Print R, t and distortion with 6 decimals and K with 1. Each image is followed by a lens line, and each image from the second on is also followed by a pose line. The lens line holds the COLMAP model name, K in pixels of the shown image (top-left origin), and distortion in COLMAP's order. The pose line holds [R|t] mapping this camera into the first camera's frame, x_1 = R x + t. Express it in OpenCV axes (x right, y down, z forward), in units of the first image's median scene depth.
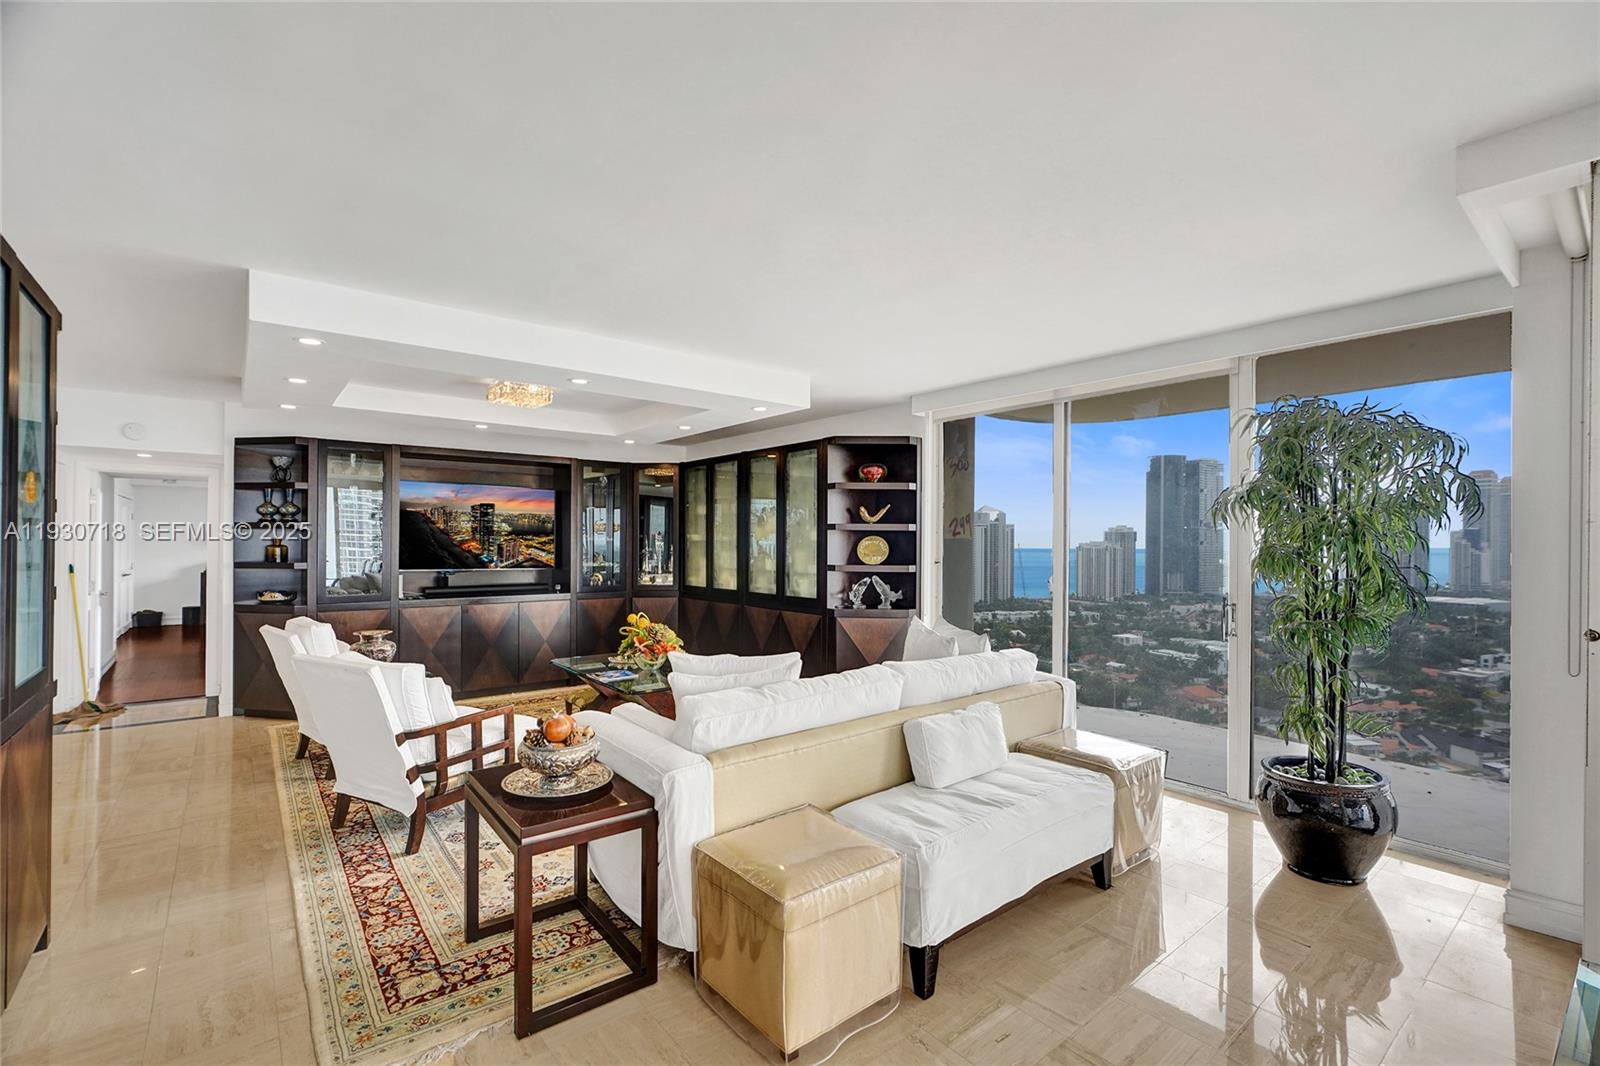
lens RADIAL K [[707.8, 0, 805.1], [0, 707.8, 545.9], [0, 0, 1]] dist [-0.002023, 0.001022]
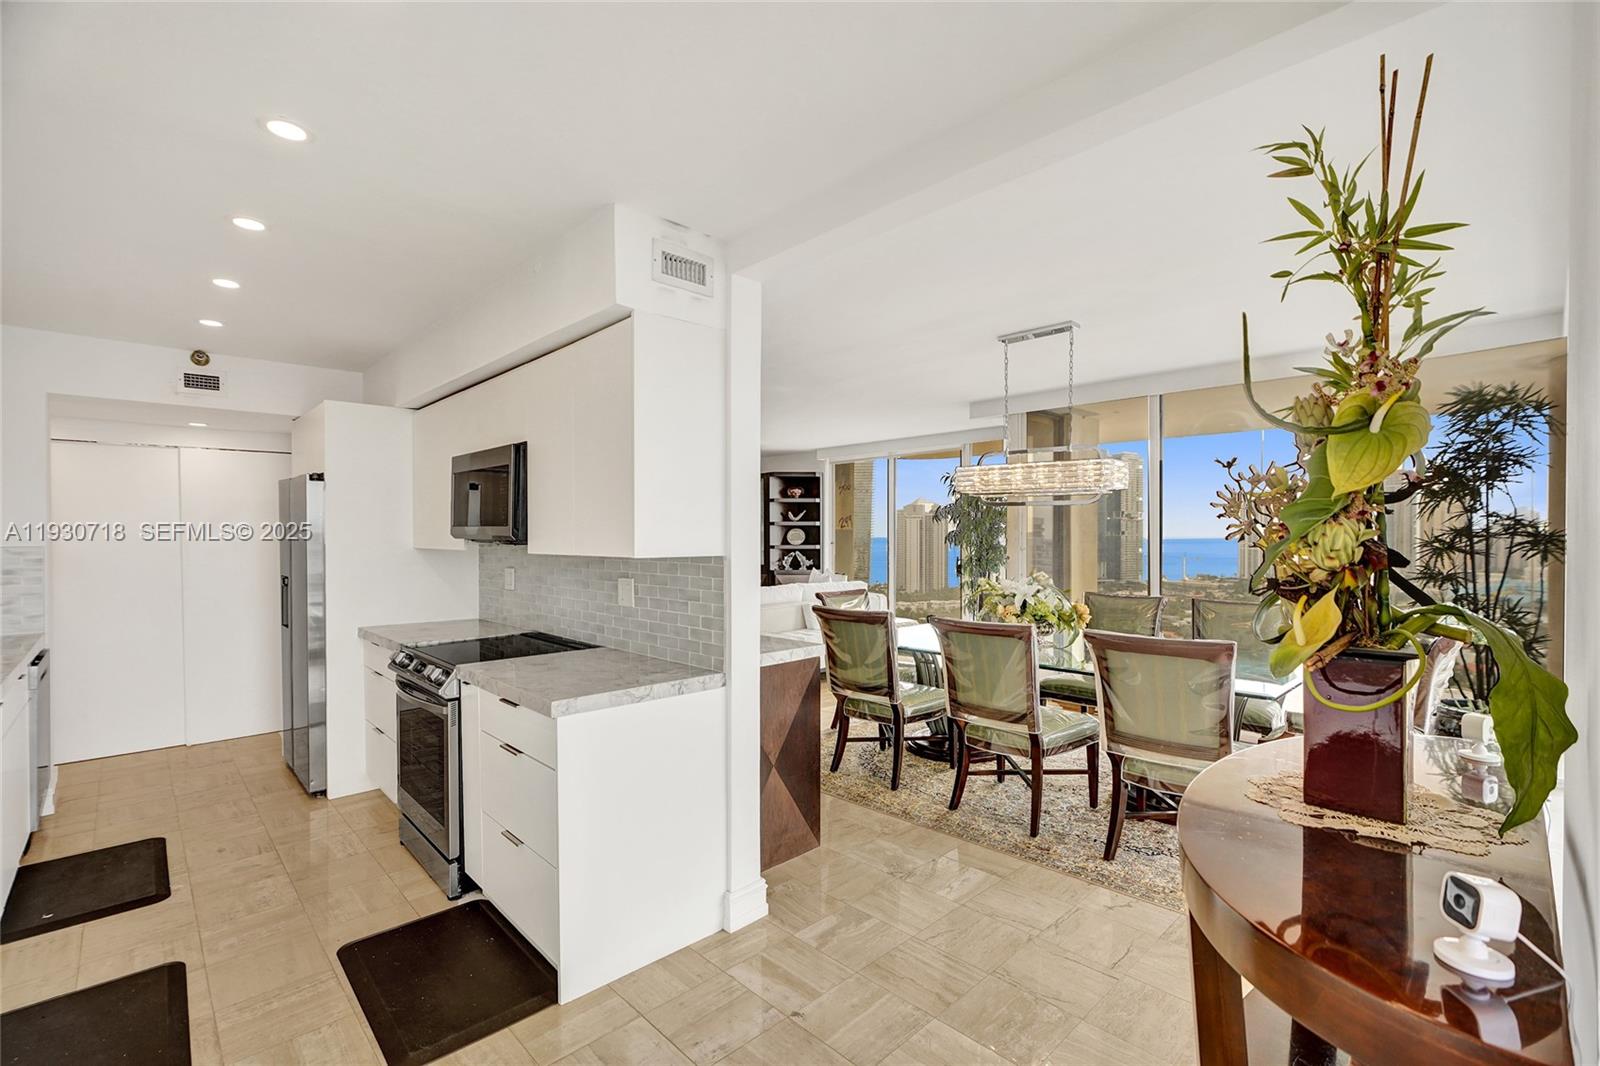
lens RADIAL K [[707.8, 0, 806.5], [0, 707.8, 536.5], [0, 0, 1]] dist [-0.002023, 0.001022]
pose [[0.996075, -0.007093, 0.088229, -0.032131], [0.007319, 0.999971, -0.002237, 0.009748], [-0.088210, 0.002874, 0.996098, -0.737151]]
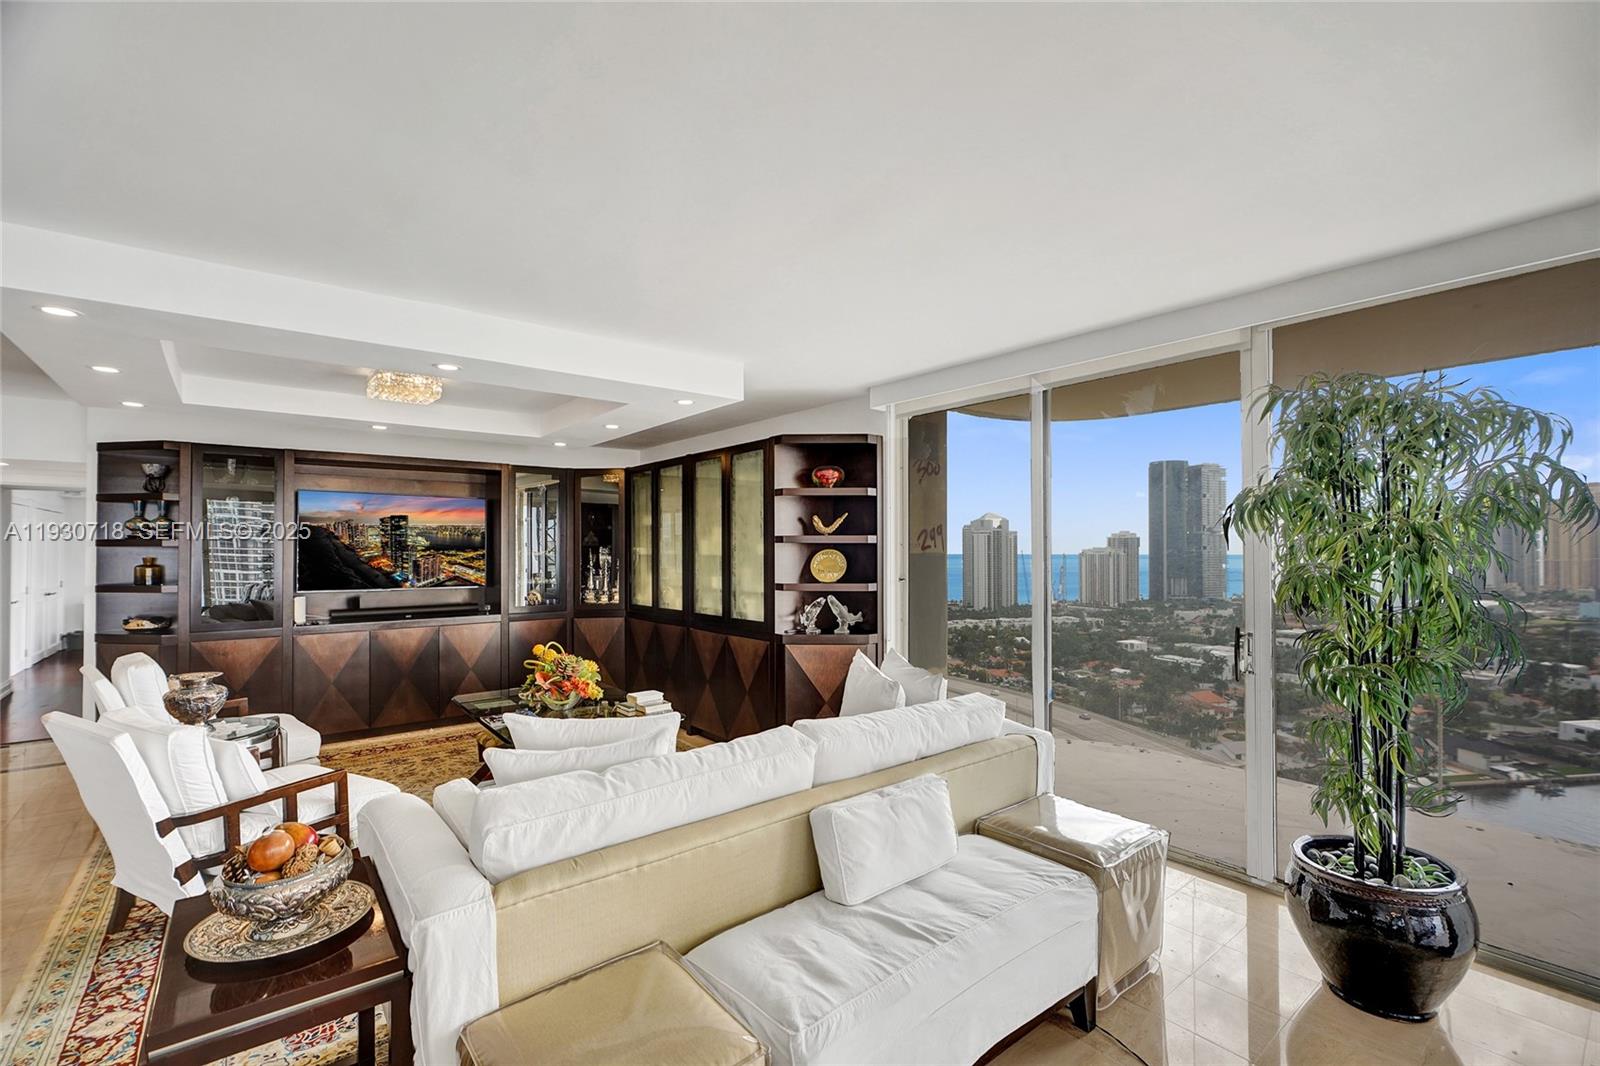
lens RADIAL K [[707.8, 0, 810.4], [0, 707.8, 544.1], [0, 0, 1]] dist [-0.002023, 0.001022]
pose [[0.999966, -0.007946, 0.002351, 0.071141], [0.007978, 0.999876, -0.013609, -0.009065], [-0.002243, 0.013628, 0.999905, 0.132213]]
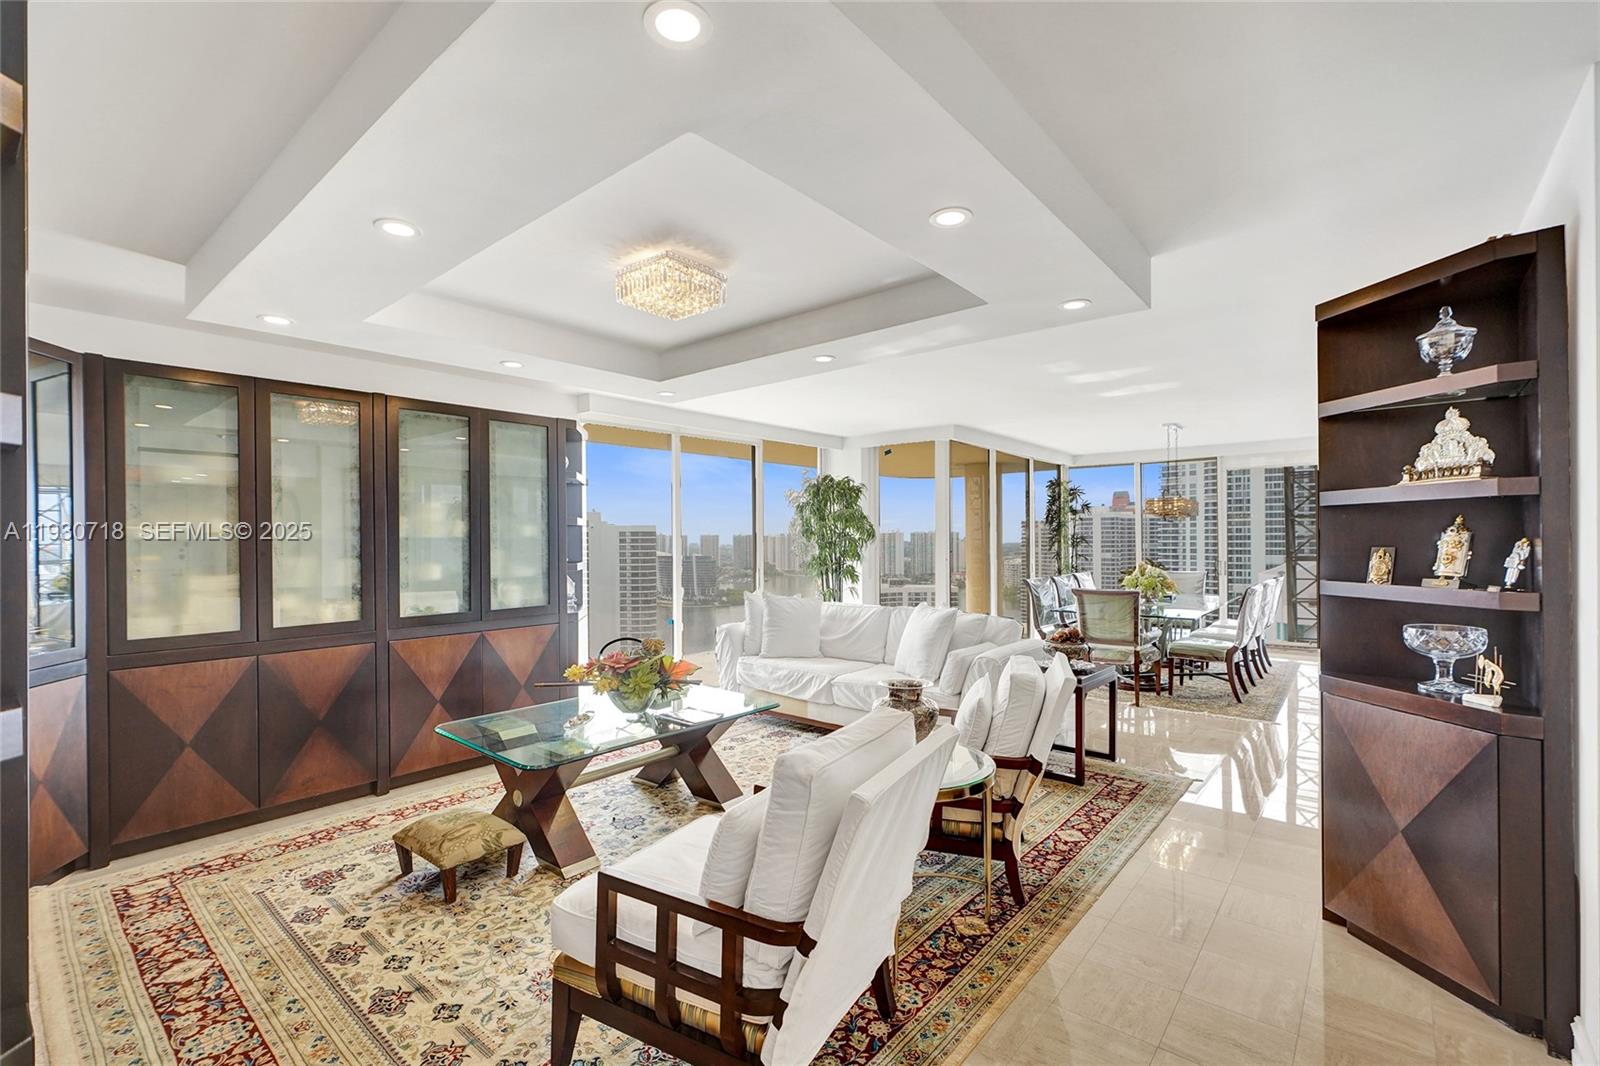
lens RADIAL K [[707.8, 0, 803.3], [0, 707.8, 534.7], [0, 0, 1]] dist [-0.002023, 0.001022]
pose [[-0.195553, -0.000015, 0.980693, -0.874461], [0.014475, 0.999891, 0.002902, -0.007465], [-0.980586, 0.014763, -0.195531, 0.876366]]
